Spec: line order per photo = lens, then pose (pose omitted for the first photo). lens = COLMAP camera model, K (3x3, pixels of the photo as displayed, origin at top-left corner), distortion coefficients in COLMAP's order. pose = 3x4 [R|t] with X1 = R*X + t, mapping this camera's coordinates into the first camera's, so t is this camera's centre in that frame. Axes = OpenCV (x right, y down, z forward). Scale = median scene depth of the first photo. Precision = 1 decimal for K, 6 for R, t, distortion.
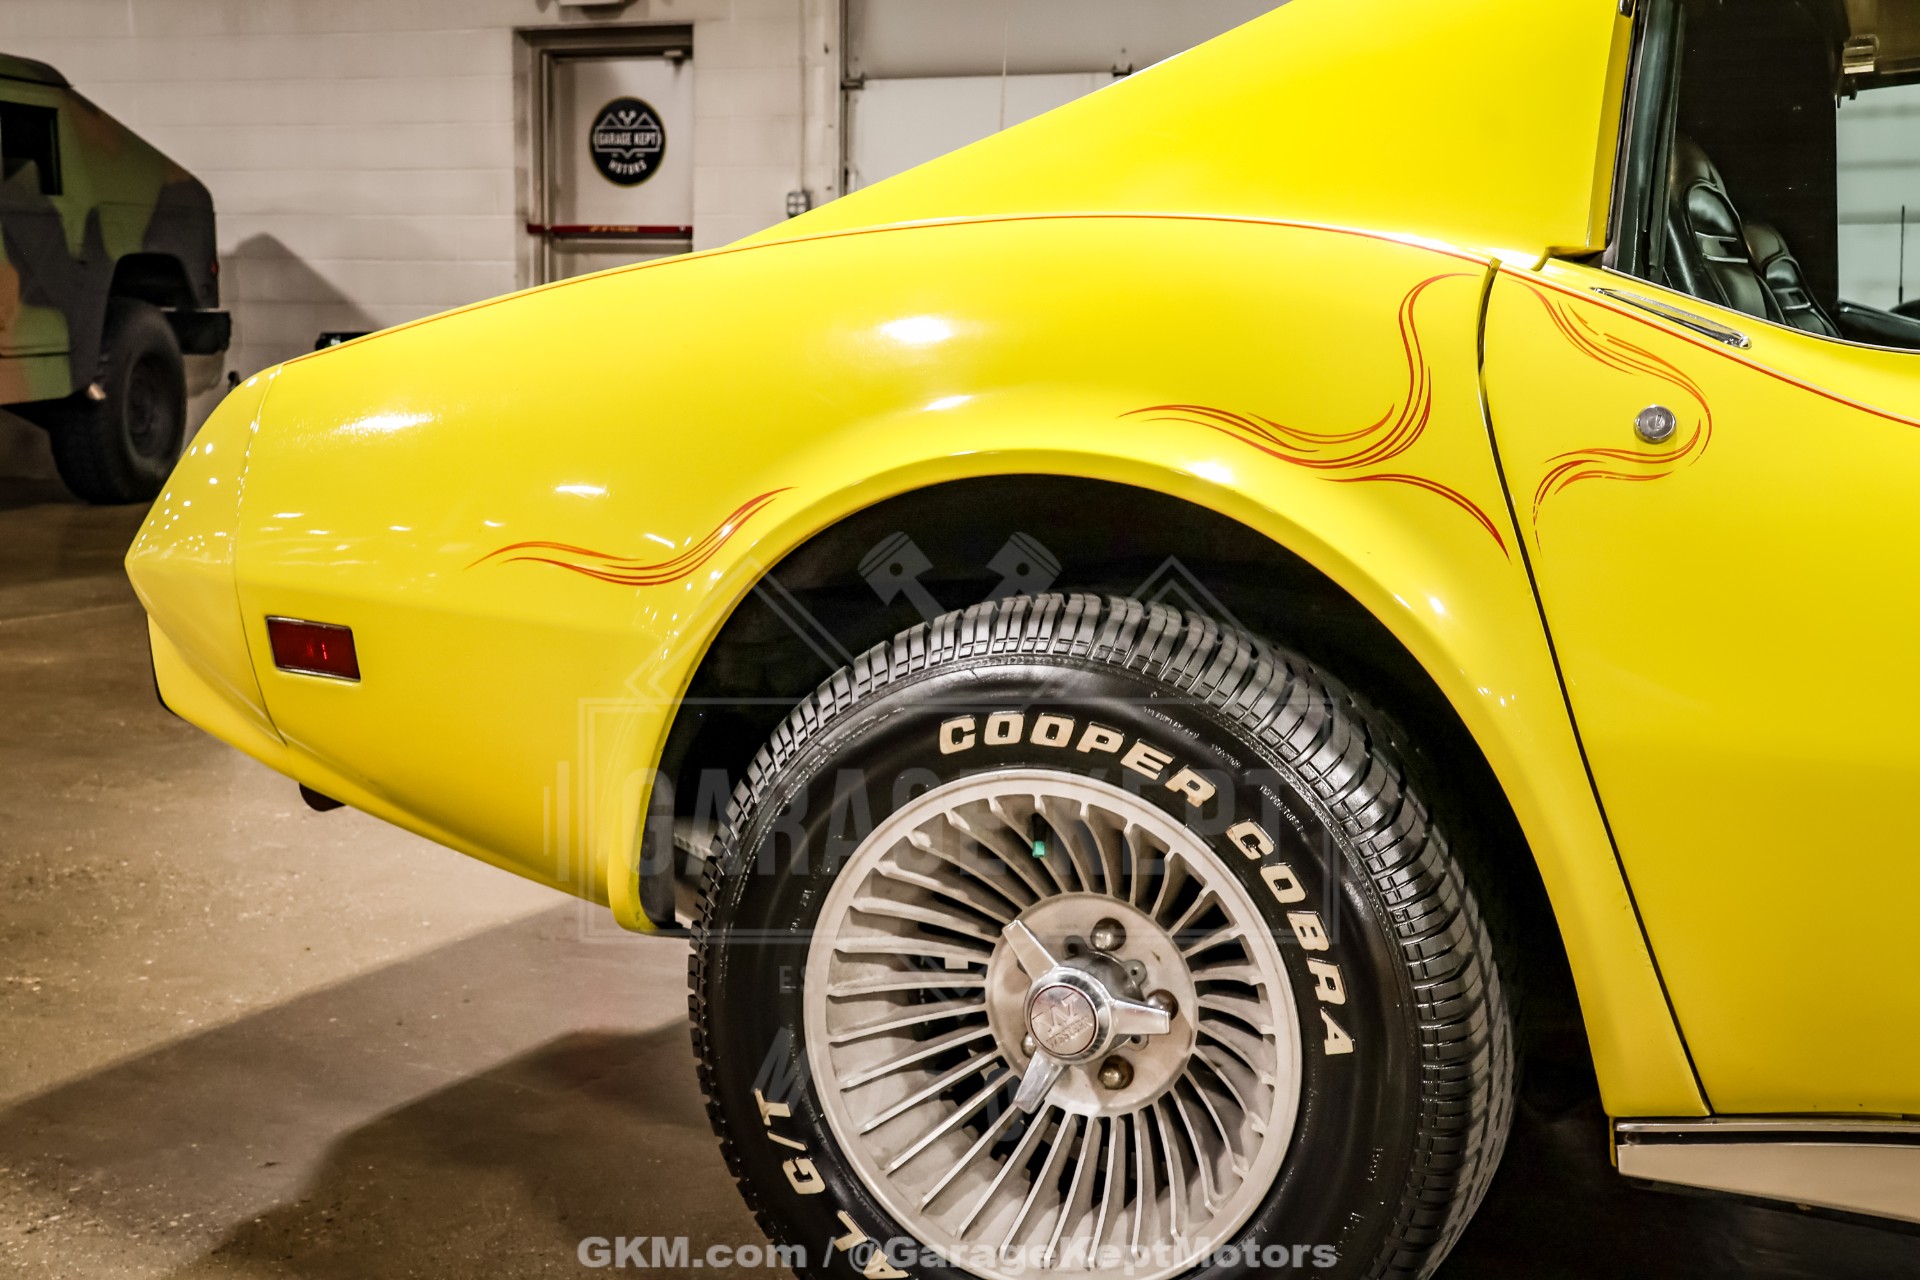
lens RADIAL K [[2585.3, 0, 928.5], [0, 2585.3, 645.2], [0, 0, 1]] dist [0.018662, 0.556445]
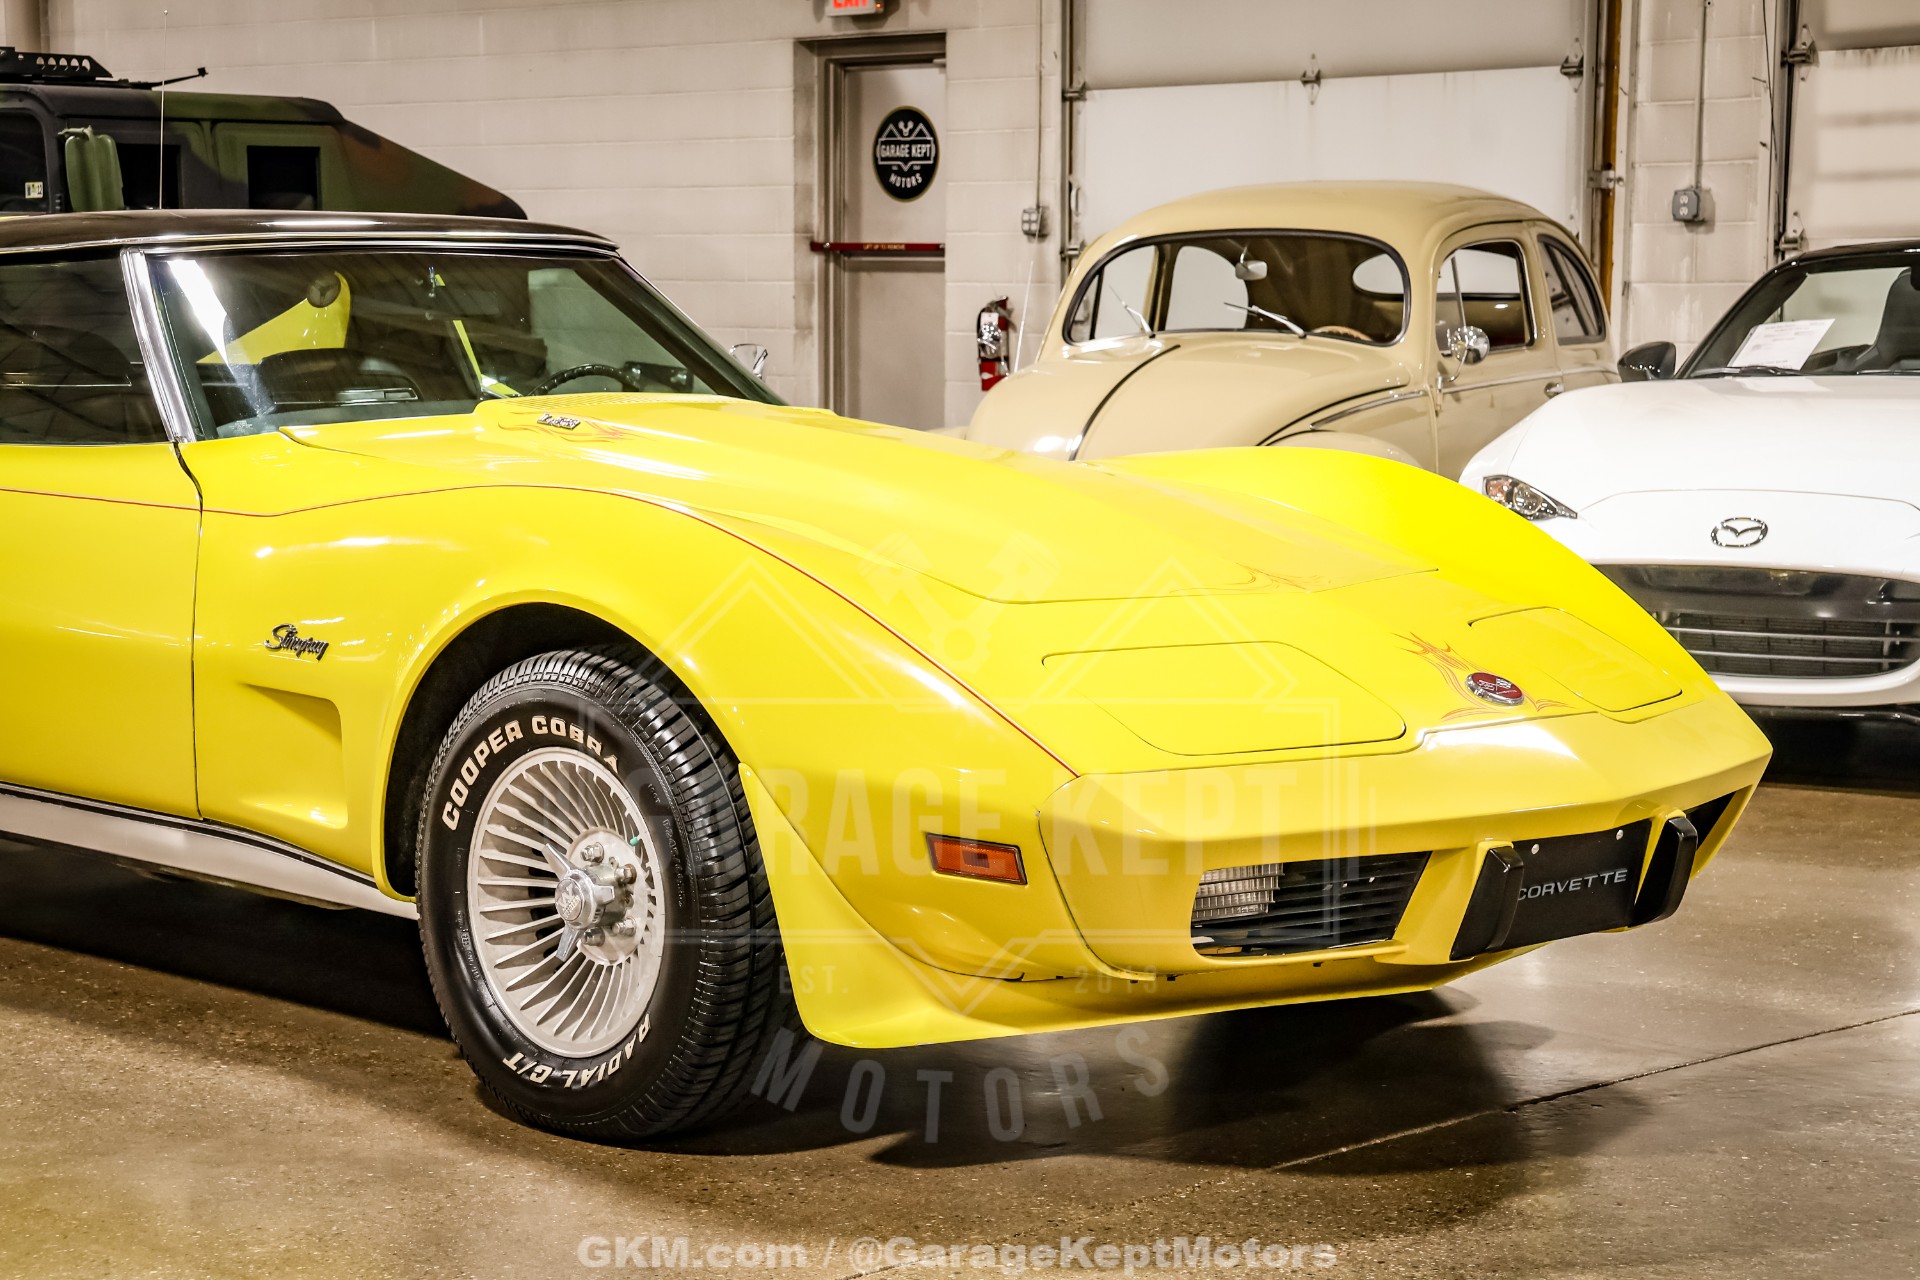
lens RADIAL K [[3892.8, 0, 959.0], [0, 3892.8, 641.6], [0, 0, 1]] dist [0.234744, 1.154863]
pose [[0.937447, 0.021406, -0.347470, 1.973755], [-0.033032, 0.999074, -0.027570, 0.108243], [0.346558, 0.037323, 0.937286, -1.585077]]
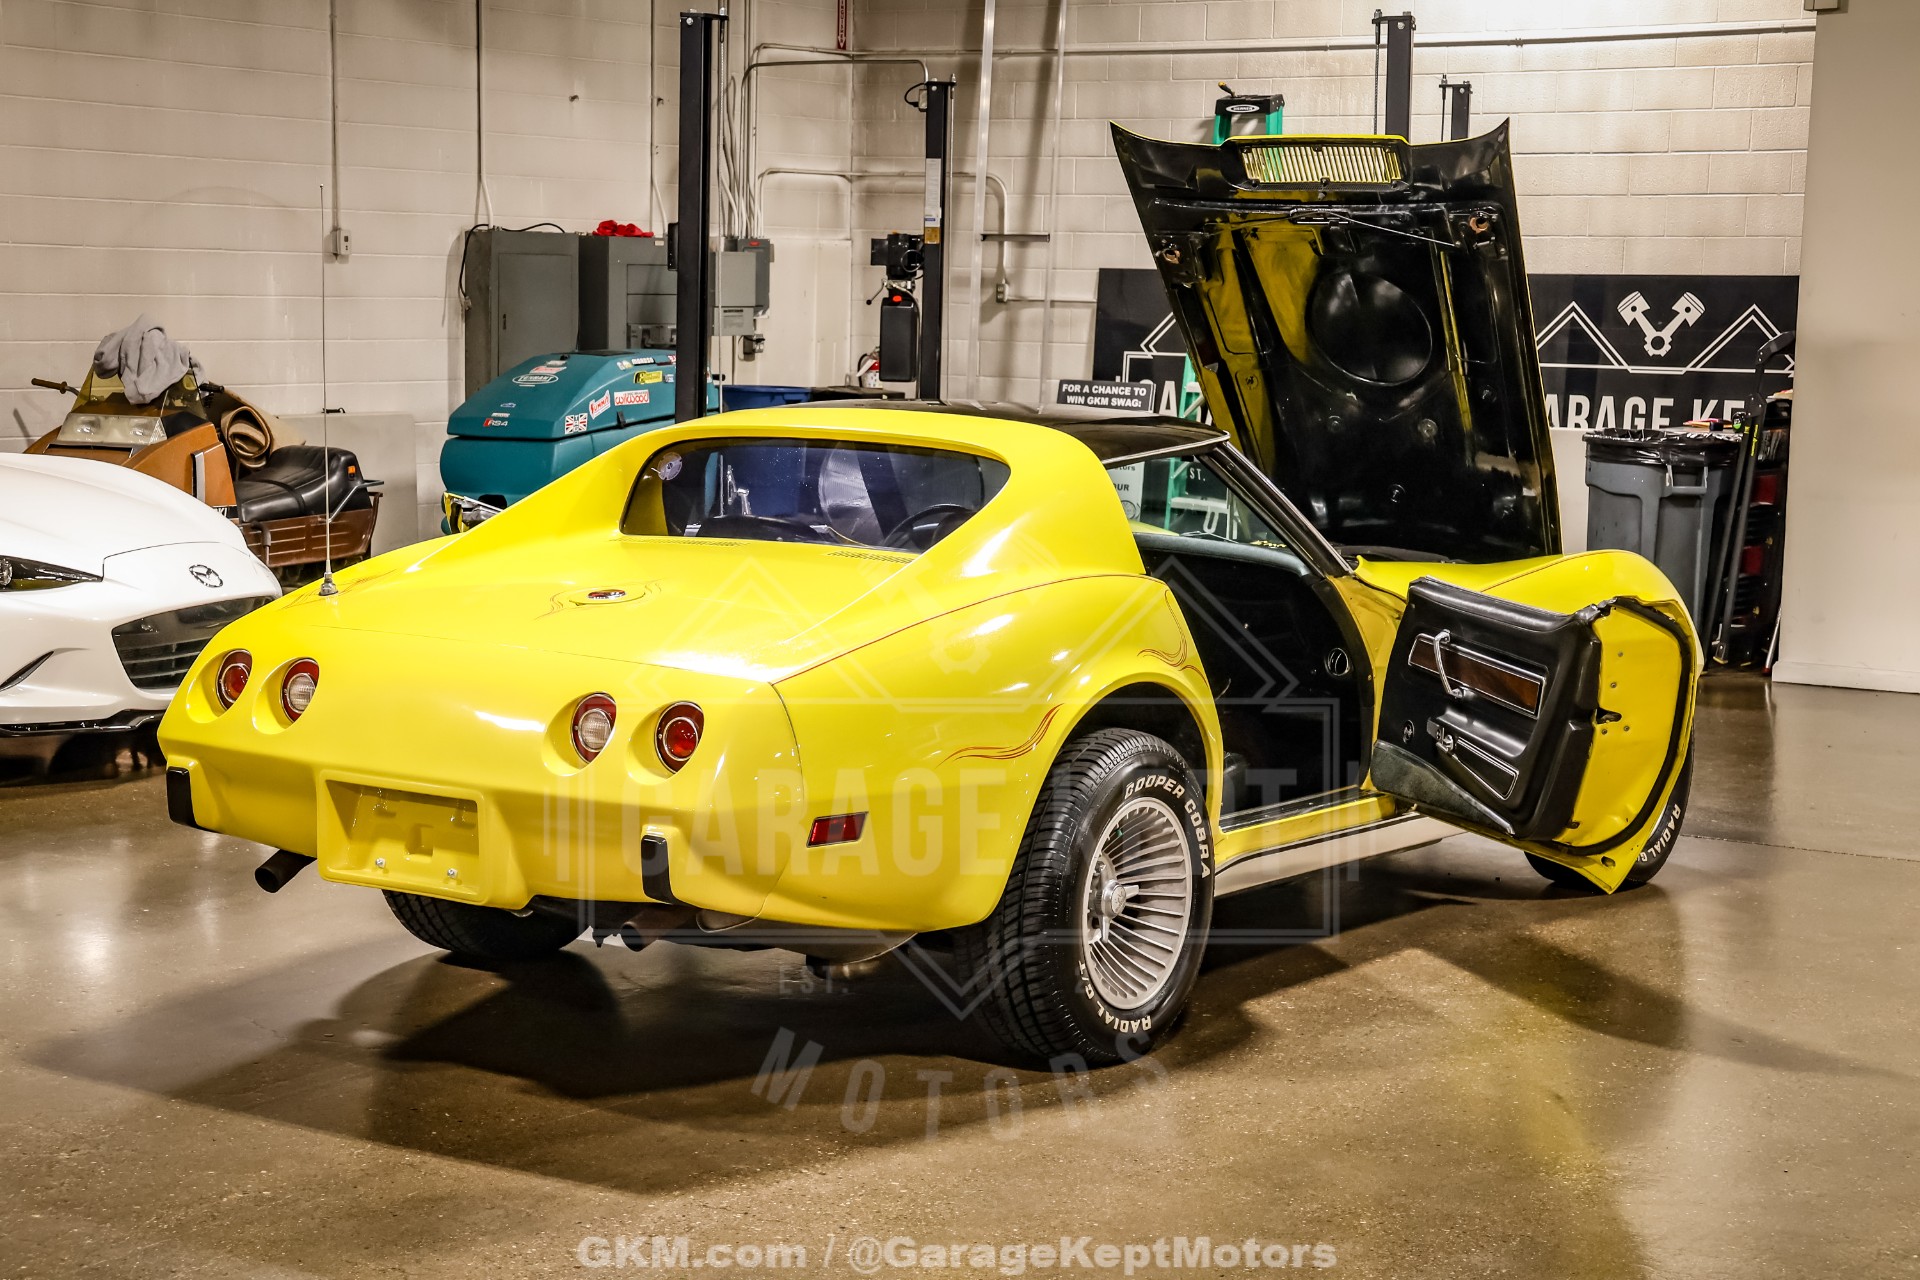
lens RADIAL K [[3327.2, 0, 956.3], [0, 3327.2, 641.0], [0, 0, 1]] dist [0.168697, 0.633012]
pose [[0.162737, -0.123369, 0.978926, -2.669154], [0.104714, 0.988708, 0.107194, -0.399052], [-0.981097, 0.085063, 0.173818, 0.501986]]
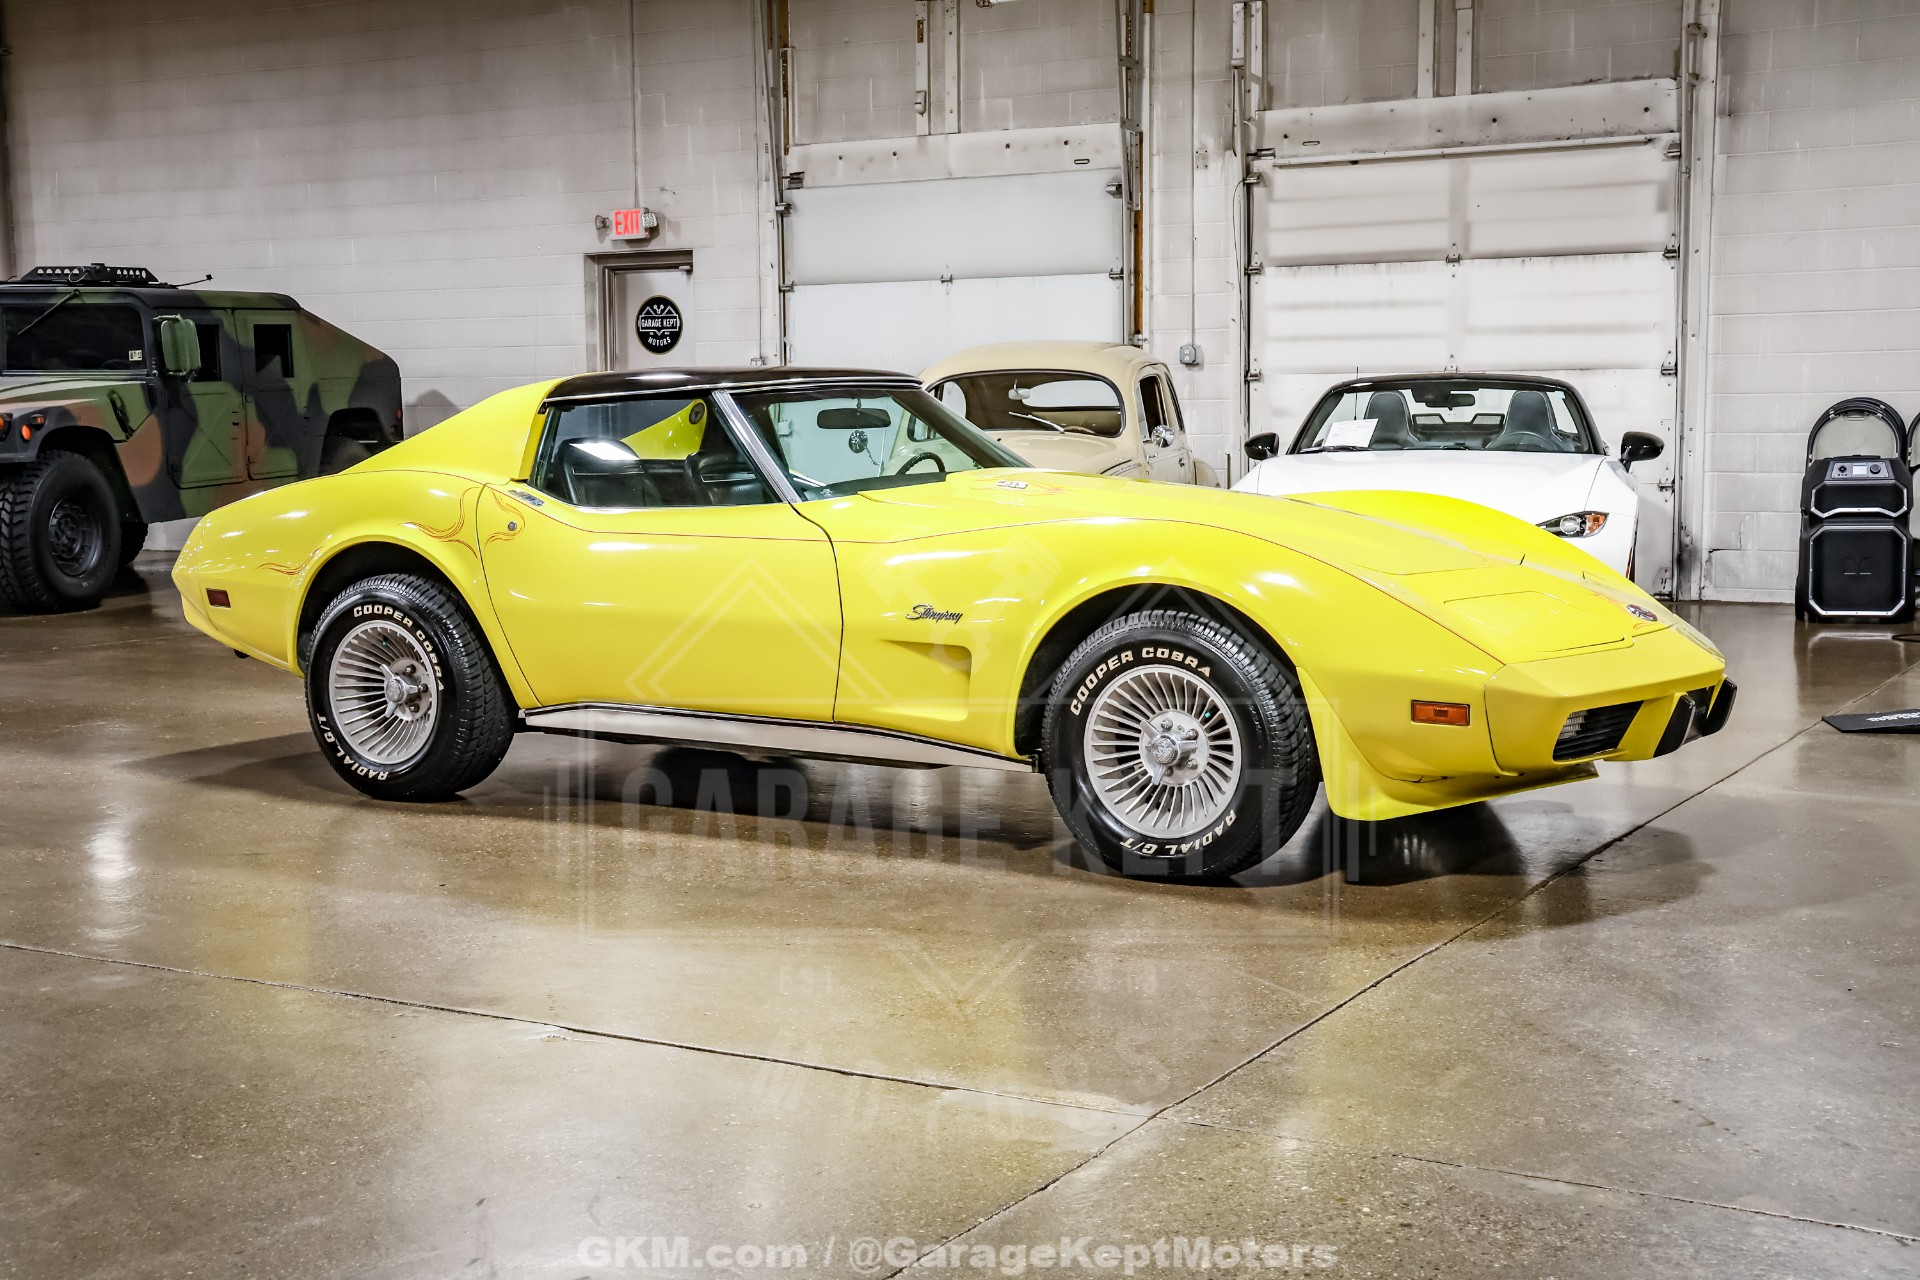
lens RADIAL K [[2497.7, 0, 962.0], [0, 2497.7, 645.2], [0, 0, 1]] dist [0.020007, 0.442565]
pose [[0.993710, -0.014106, -0.111092, 1.079779], [0.011364, 0.999616, -0.025279, 0.156128], [0.111406, 0.023858, 0.993489, -2.102797]]
